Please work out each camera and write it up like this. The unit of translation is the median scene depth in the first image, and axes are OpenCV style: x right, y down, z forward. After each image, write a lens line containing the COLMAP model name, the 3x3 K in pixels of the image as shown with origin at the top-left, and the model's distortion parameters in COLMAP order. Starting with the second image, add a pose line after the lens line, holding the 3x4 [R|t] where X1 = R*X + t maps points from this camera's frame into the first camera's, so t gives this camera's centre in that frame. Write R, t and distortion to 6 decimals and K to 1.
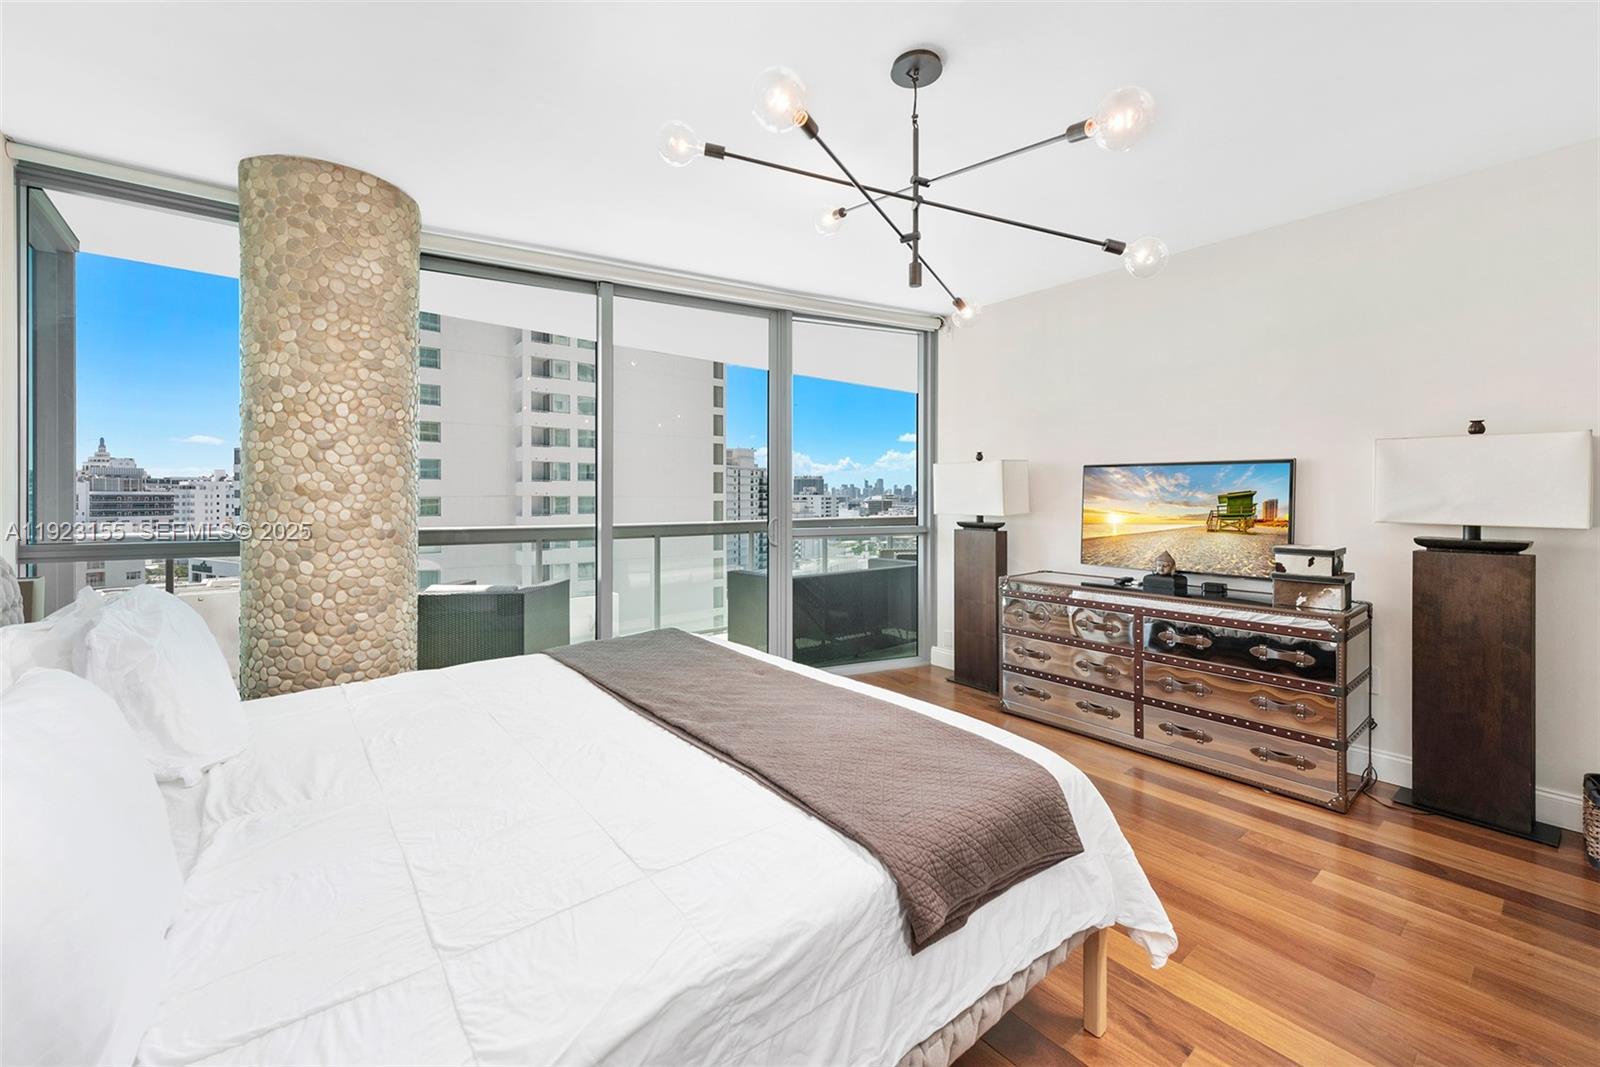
lens RADIAL K [[643.7, 0, 799.4], [0, 643.7, 499.0], [0, 0, 1]] dist [-0.000611, -0.000060]
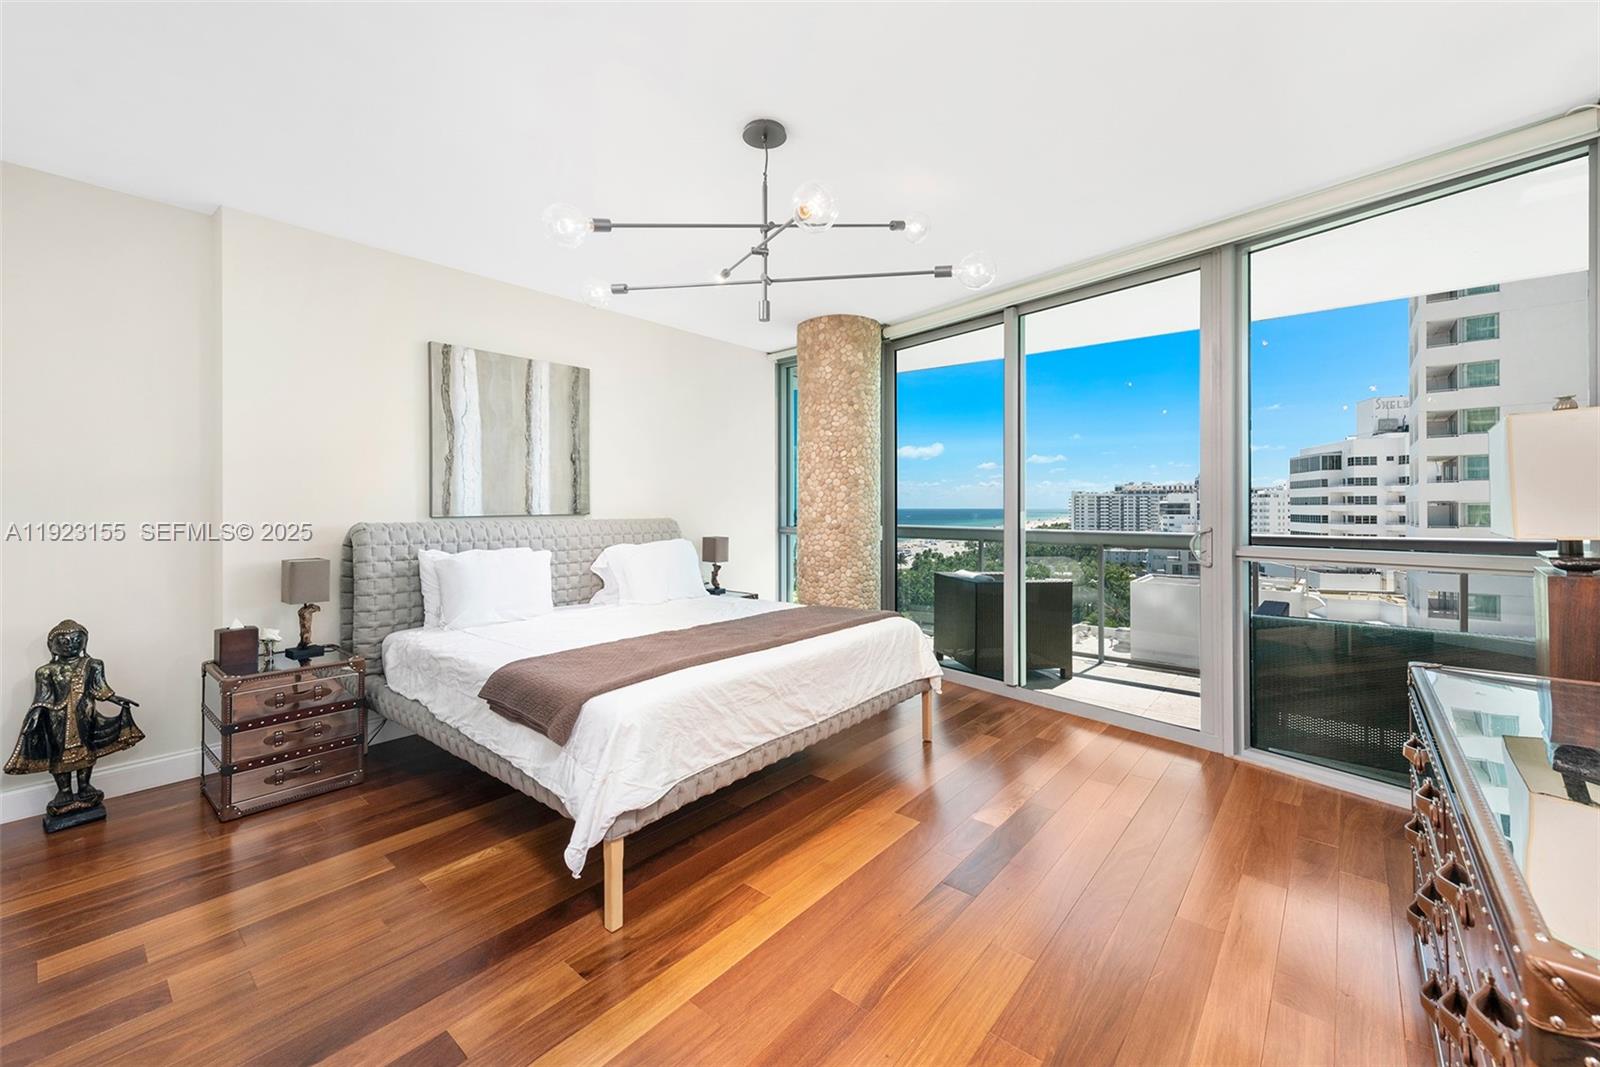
lens RADIAL K [[630.2, 0, 798.7], [0, 630.2, 504.0], [0, 0, 1]] dist [-0.009730, -0.000091]
pose [[0.177521, -0.005484, -0.984102, 0.965635], [0.002096, 0.999984, -0.005195, 0.004302], [0.984115, -0.001141, 0.177530, 0.635712]]
